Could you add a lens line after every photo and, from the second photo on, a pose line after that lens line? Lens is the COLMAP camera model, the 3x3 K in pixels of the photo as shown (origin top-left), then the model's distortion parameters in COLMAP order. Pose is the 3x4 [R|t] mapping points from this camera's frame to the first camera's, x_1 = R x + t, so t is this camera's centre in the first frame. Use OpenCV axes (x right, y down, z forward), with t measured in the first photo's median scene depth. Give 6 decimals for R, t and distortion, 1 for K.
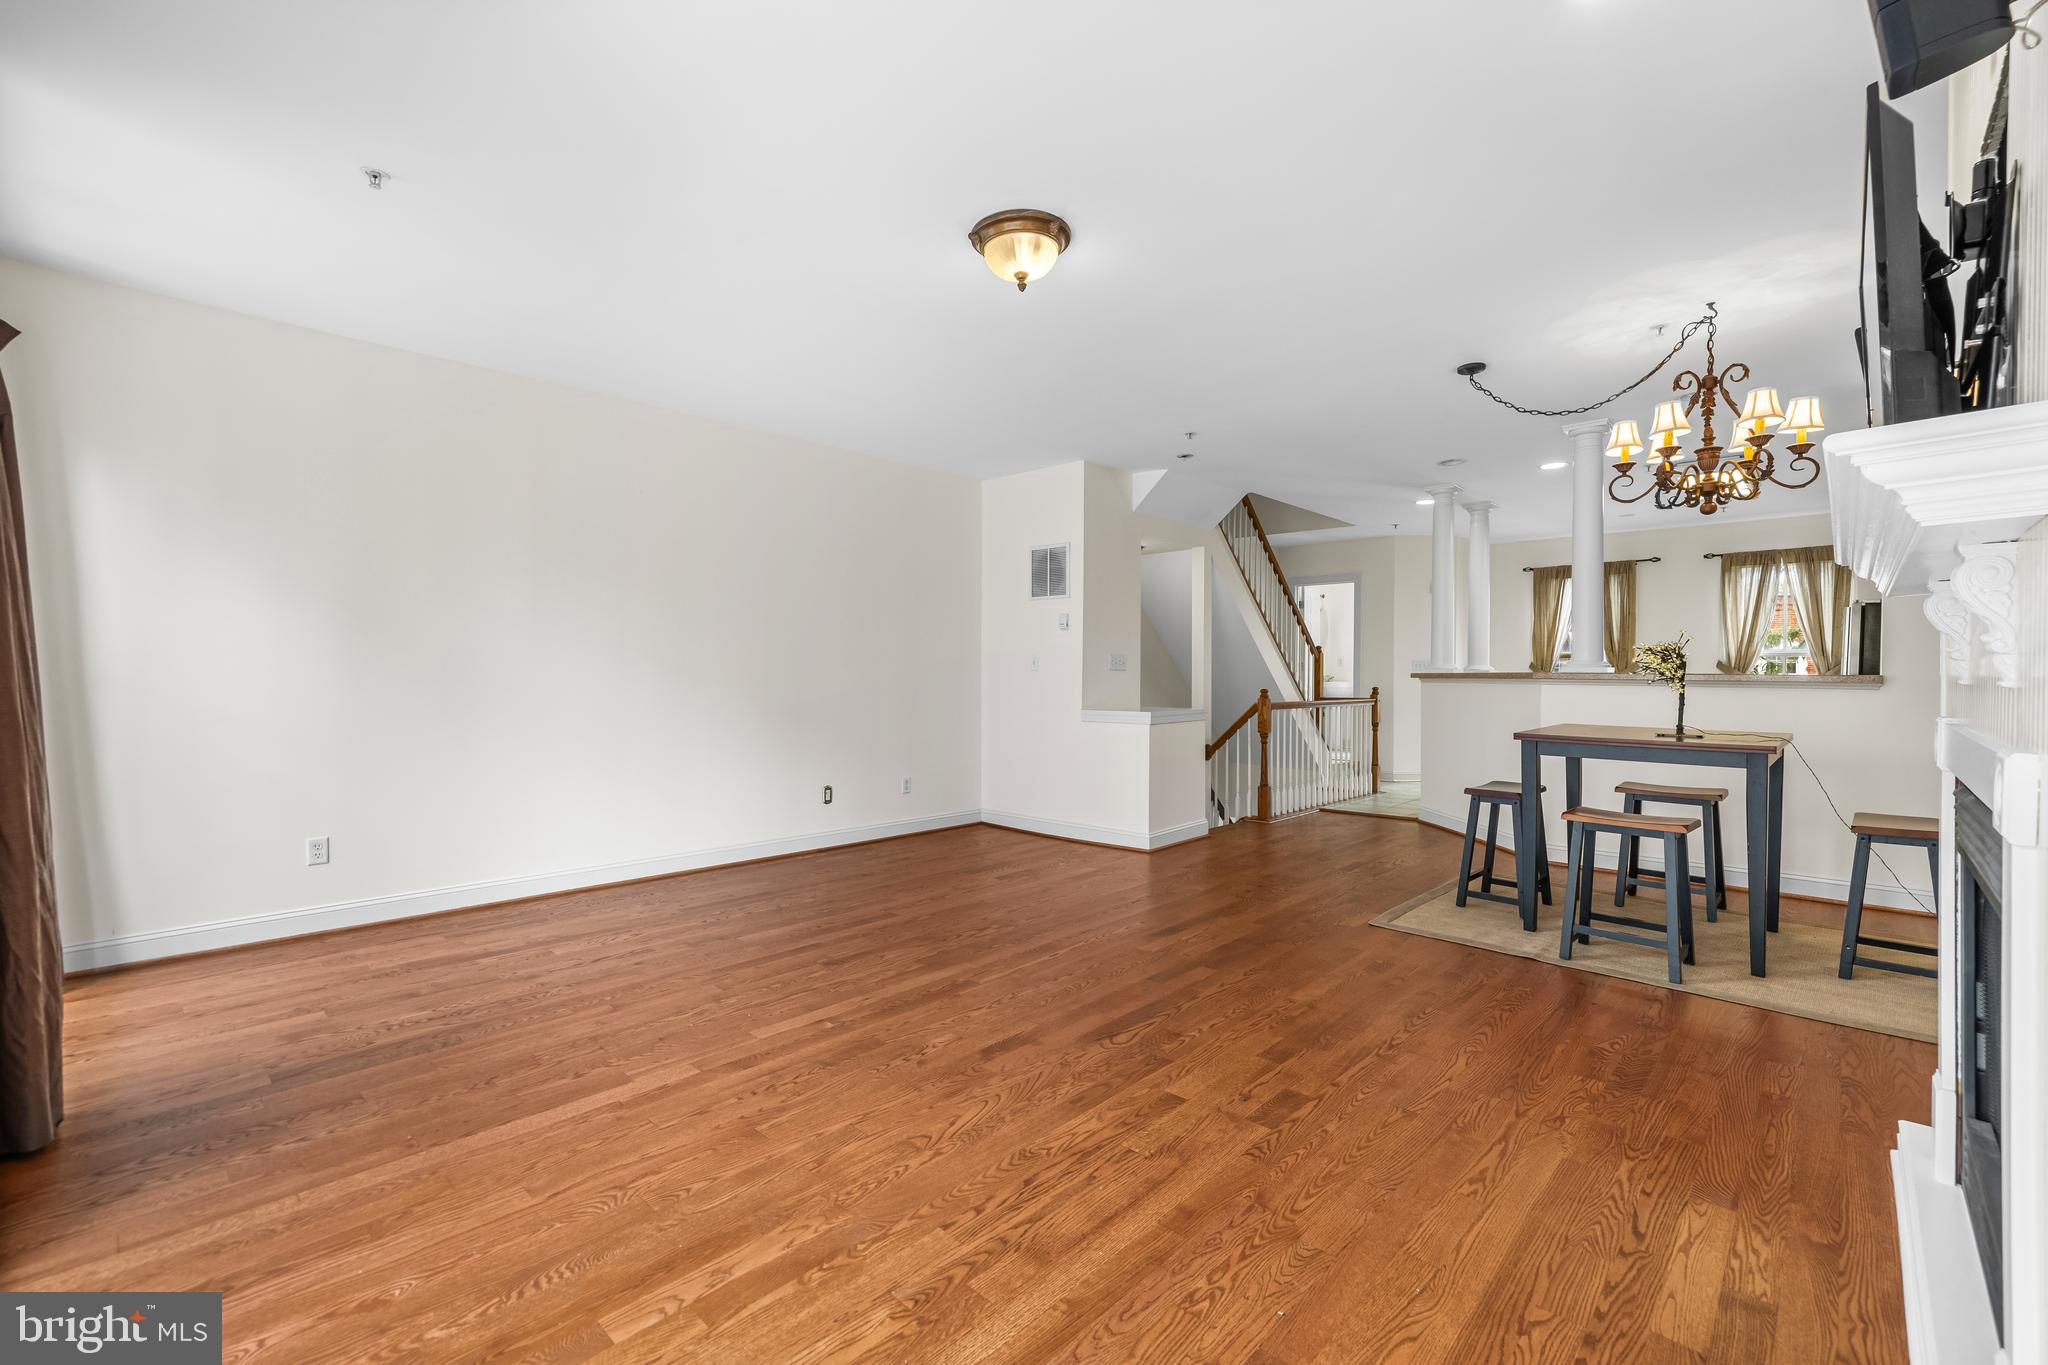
lens RADIAL K [[866.0, 0, 1017.0], [0, 866.0, 663.7], [0, 0, 1]] dist [0.002839, 0.000131]
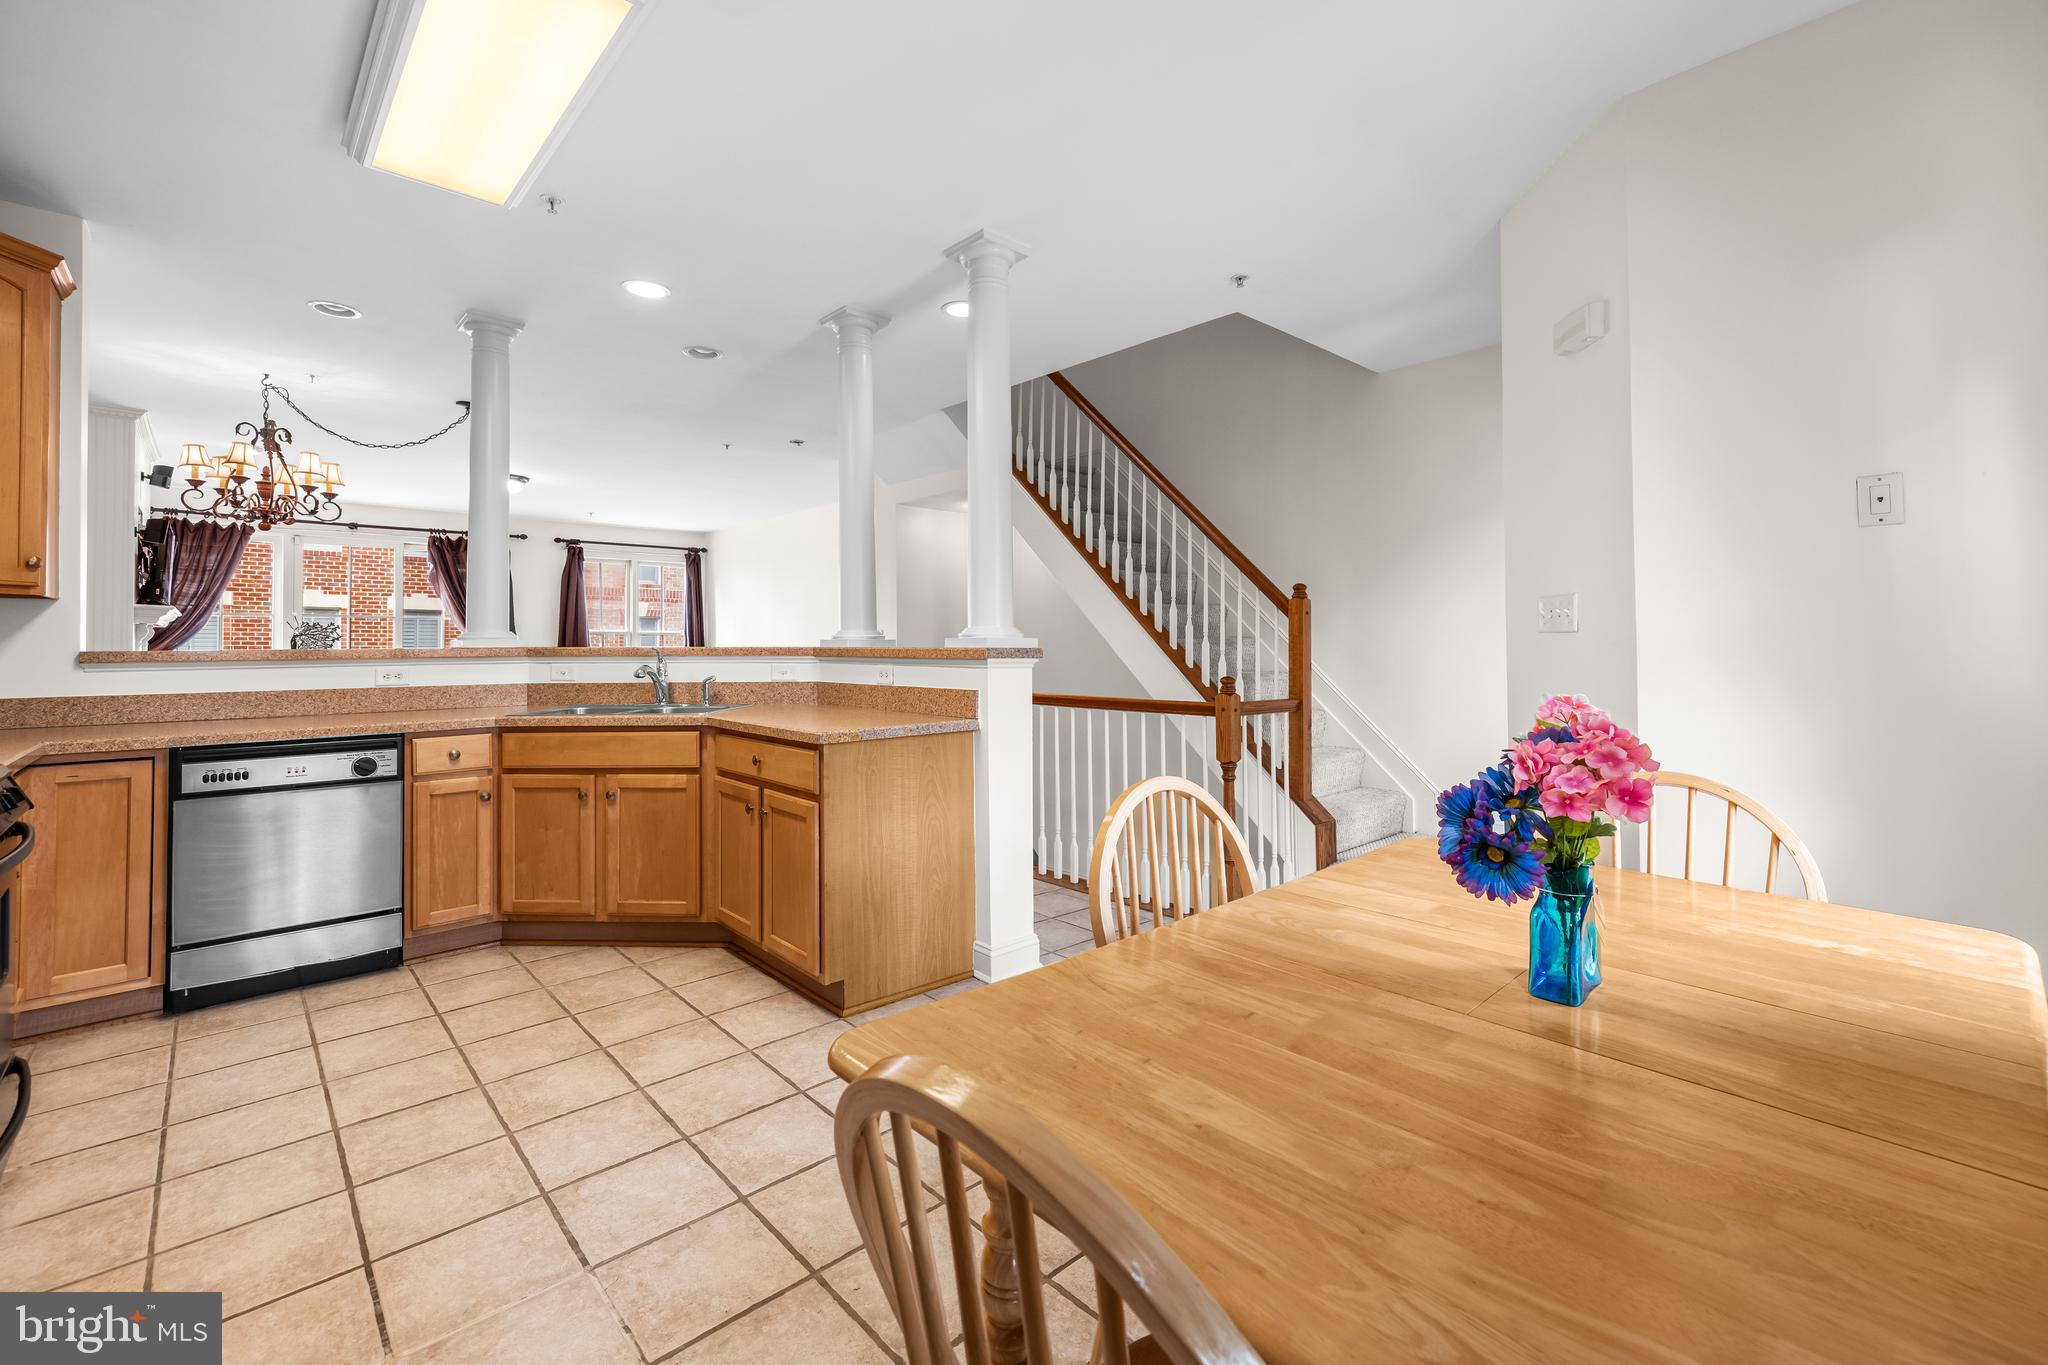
lens RADIAL K [[869.2, 0, 1015.0], [0, 869.2, 629.7], [0, 0, 1]] dist [0.002103, 0.000319]
pose [[-0.065252, -0.024349, -0.997572, 2.092351], [0.014128, 0.999580, -0.025322, 0.029432], [0.997769, -0.015746, -0.064880, 2.279505]]
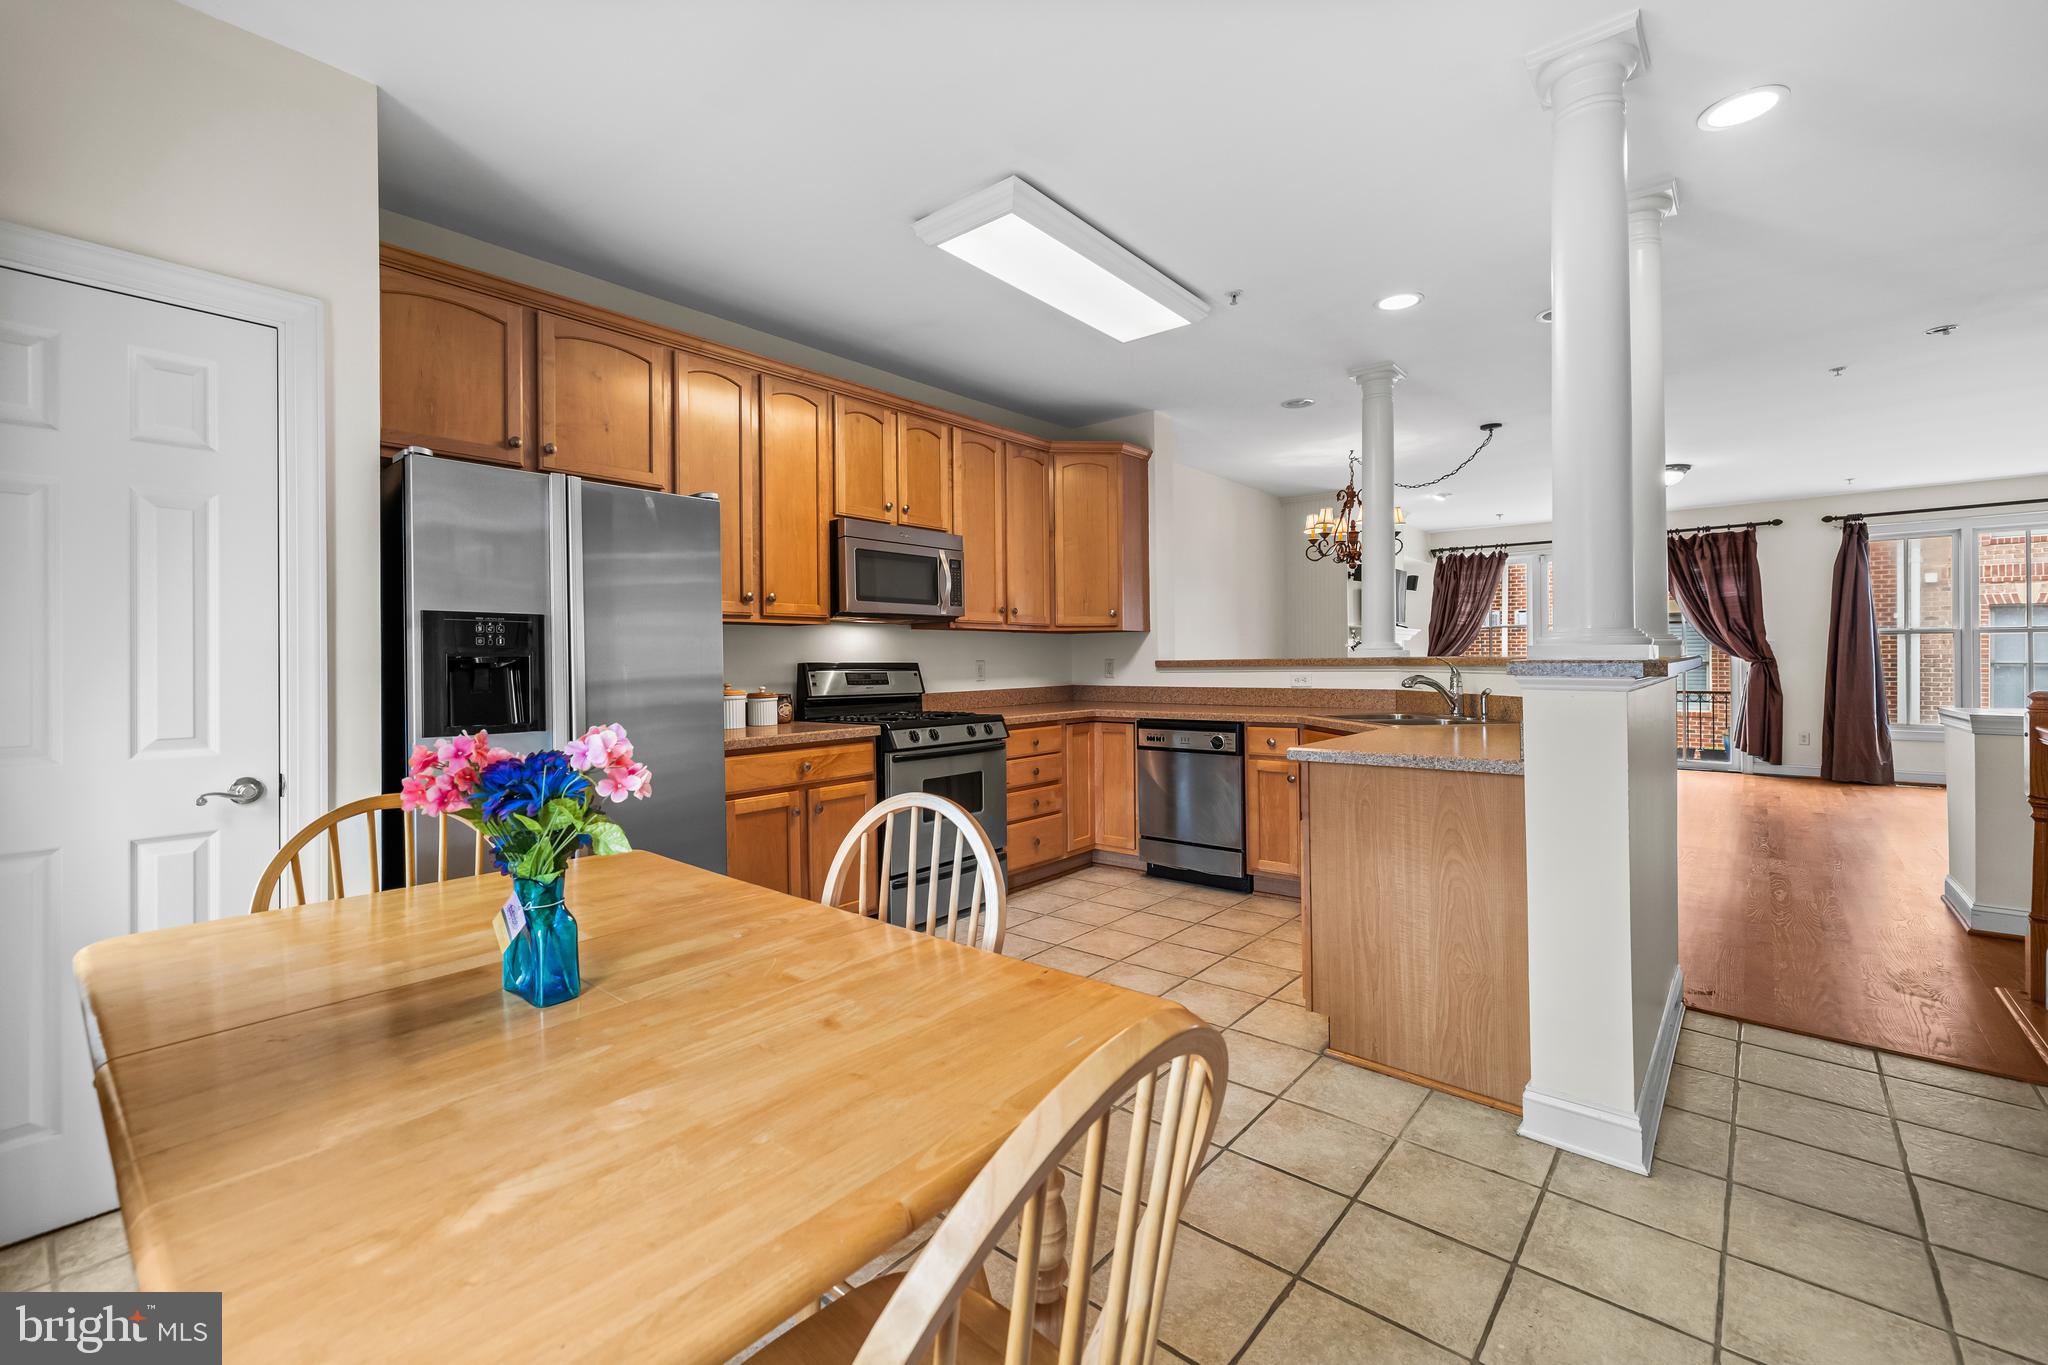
lens RADIAL K [[867.5, 0, 1016.4], [0, 867.5, 659.8], [0, 0, 1]] dist [0.000724, 0.000061]
pose [[-0.998461, 0.004110, -0.055300, 1.613739], [0.004728, 0.999928, -0.011046, 0.029997], [0.055250, -0.011290, -0.998409, 2.785166]]
